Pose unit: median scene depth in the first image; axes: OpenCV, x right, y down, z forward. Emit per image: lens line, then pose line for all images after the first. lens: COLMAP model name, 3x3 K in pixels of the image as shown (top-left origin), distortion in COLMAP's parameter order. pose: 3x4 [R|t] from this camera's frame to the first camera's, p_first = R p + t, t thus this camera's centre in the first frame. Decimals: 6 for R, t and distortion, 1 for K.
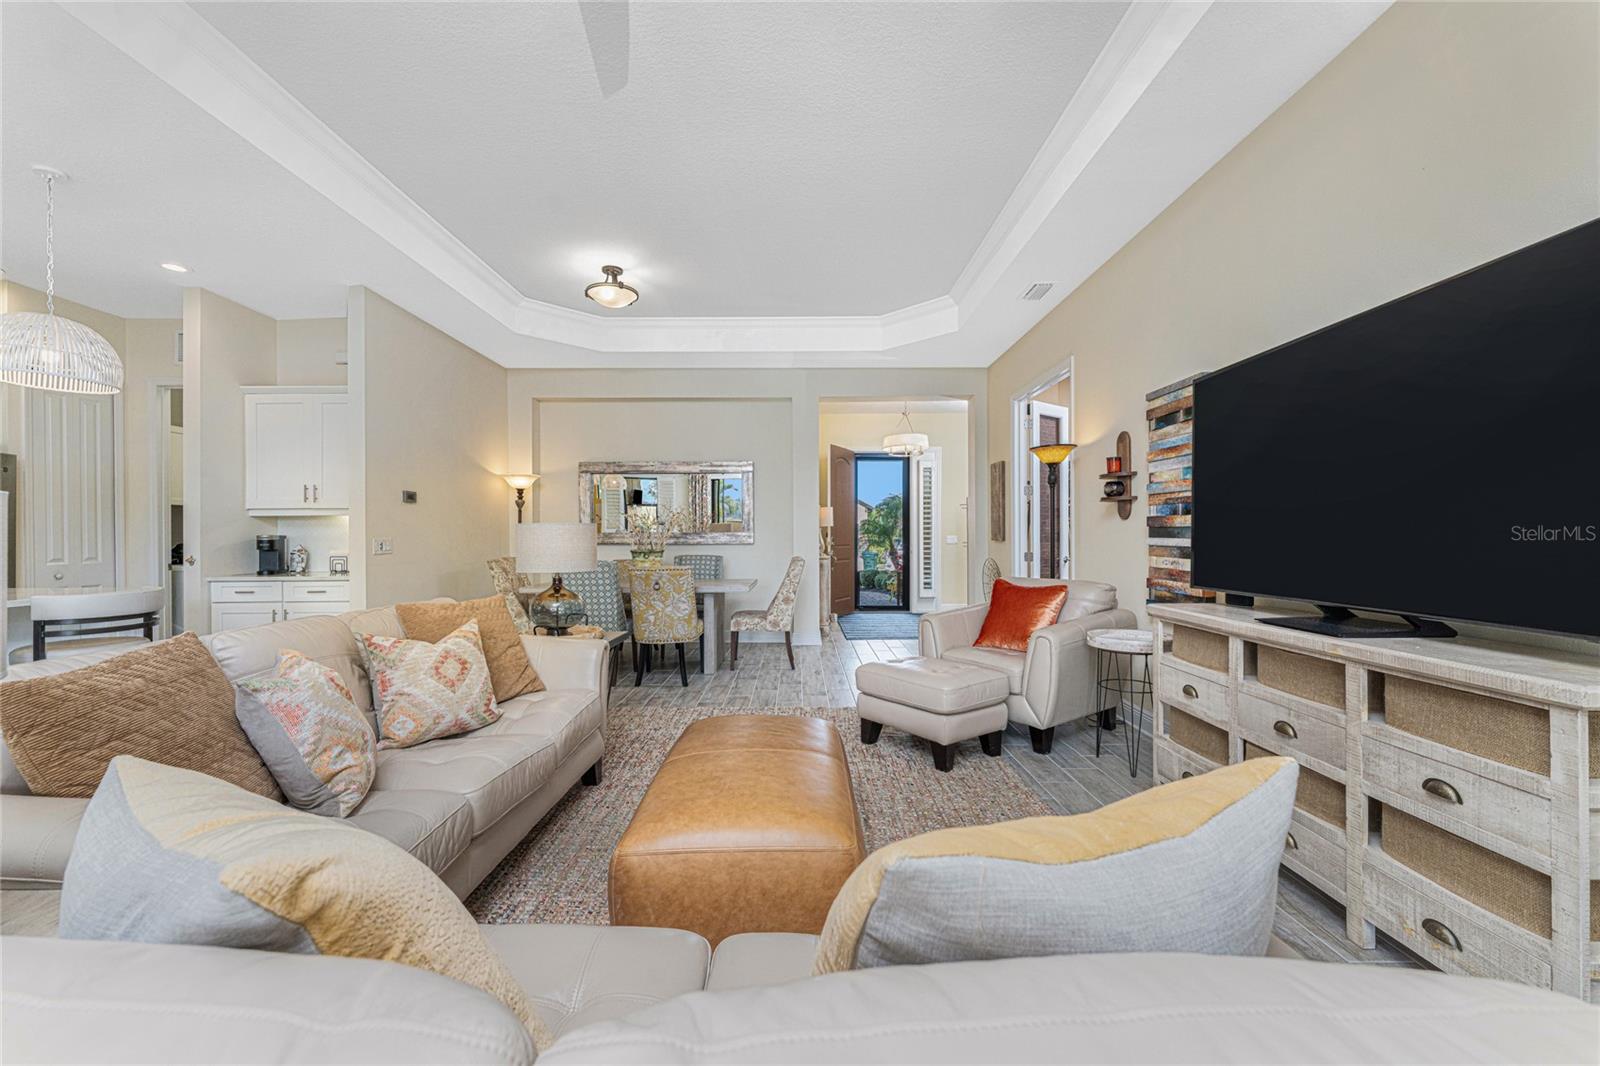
lens RADIAL K [[668.3, 0, 800.0], [0, 668.3, 533.0], [0, 0, 1]] dist [-0.002199, -0.000445]
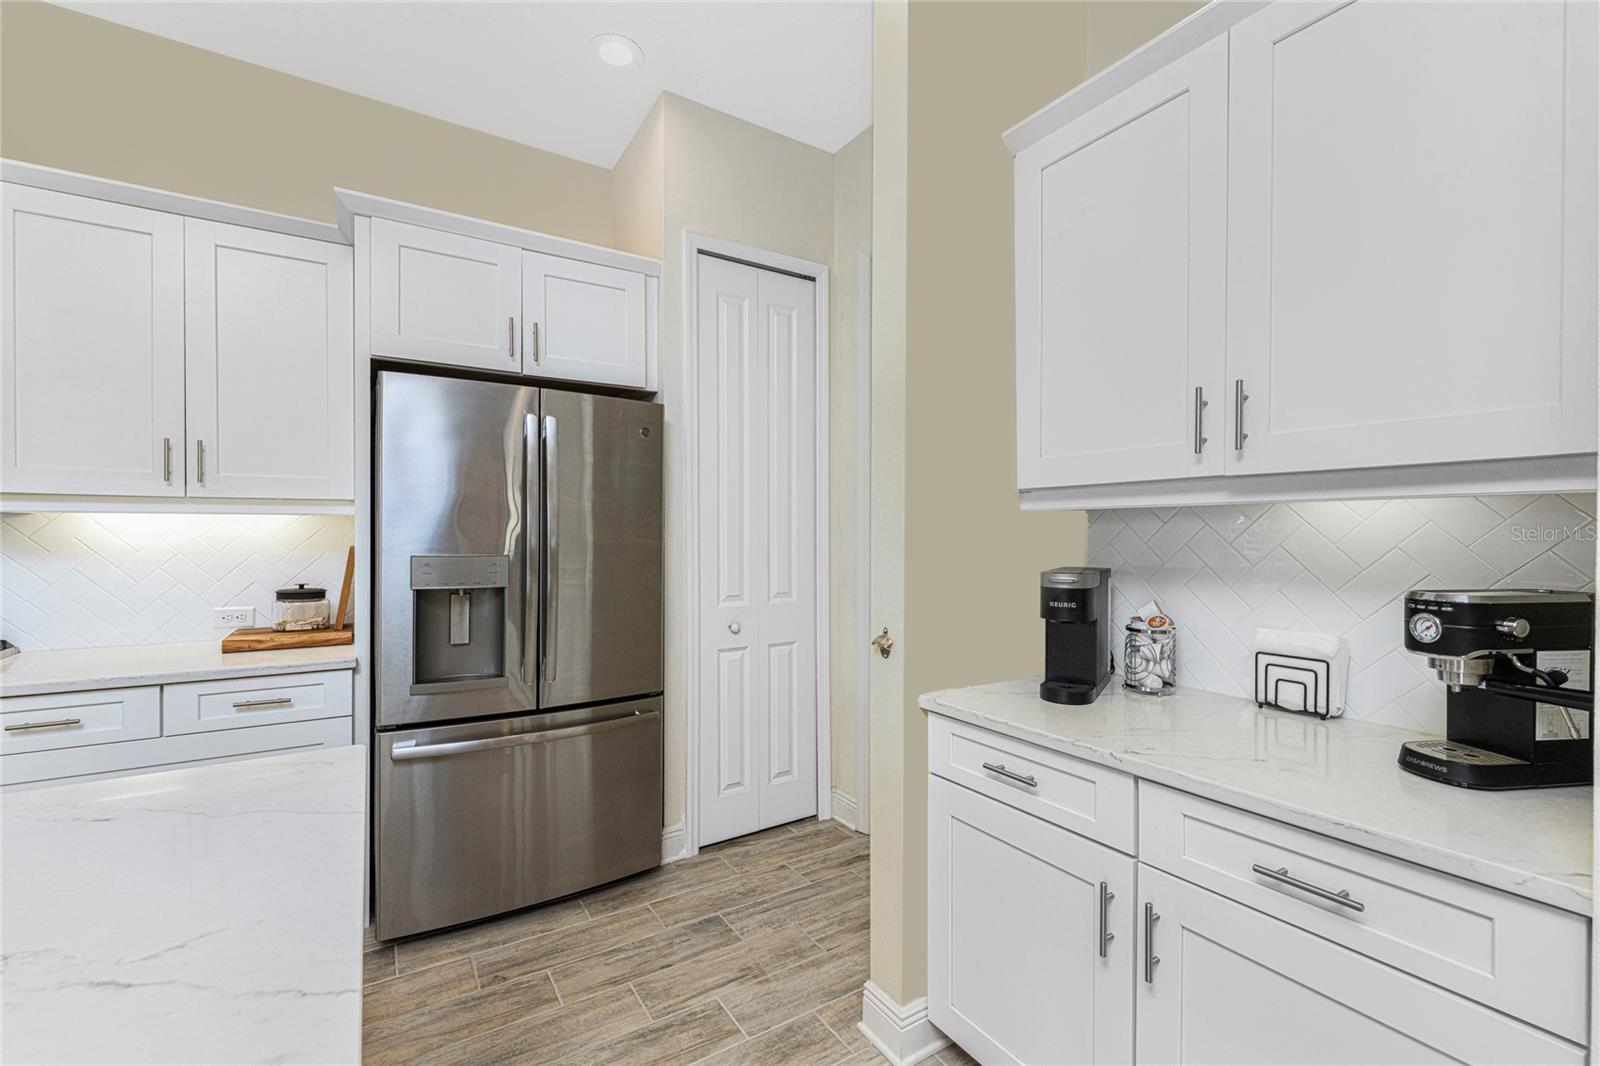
lens RADIAL K [[656.6, 0, 800.0], [0, 656.6, 533.0], [0, 0, 1]] dist [0.000801, 0.000057]
pose [[0.547878, 0.004974, -0.836544, -0.586120], [0.001314, 0.999976, 0.006806, -0.016193], [0.836557, -0.004828, 0.547858, 0.698548]]
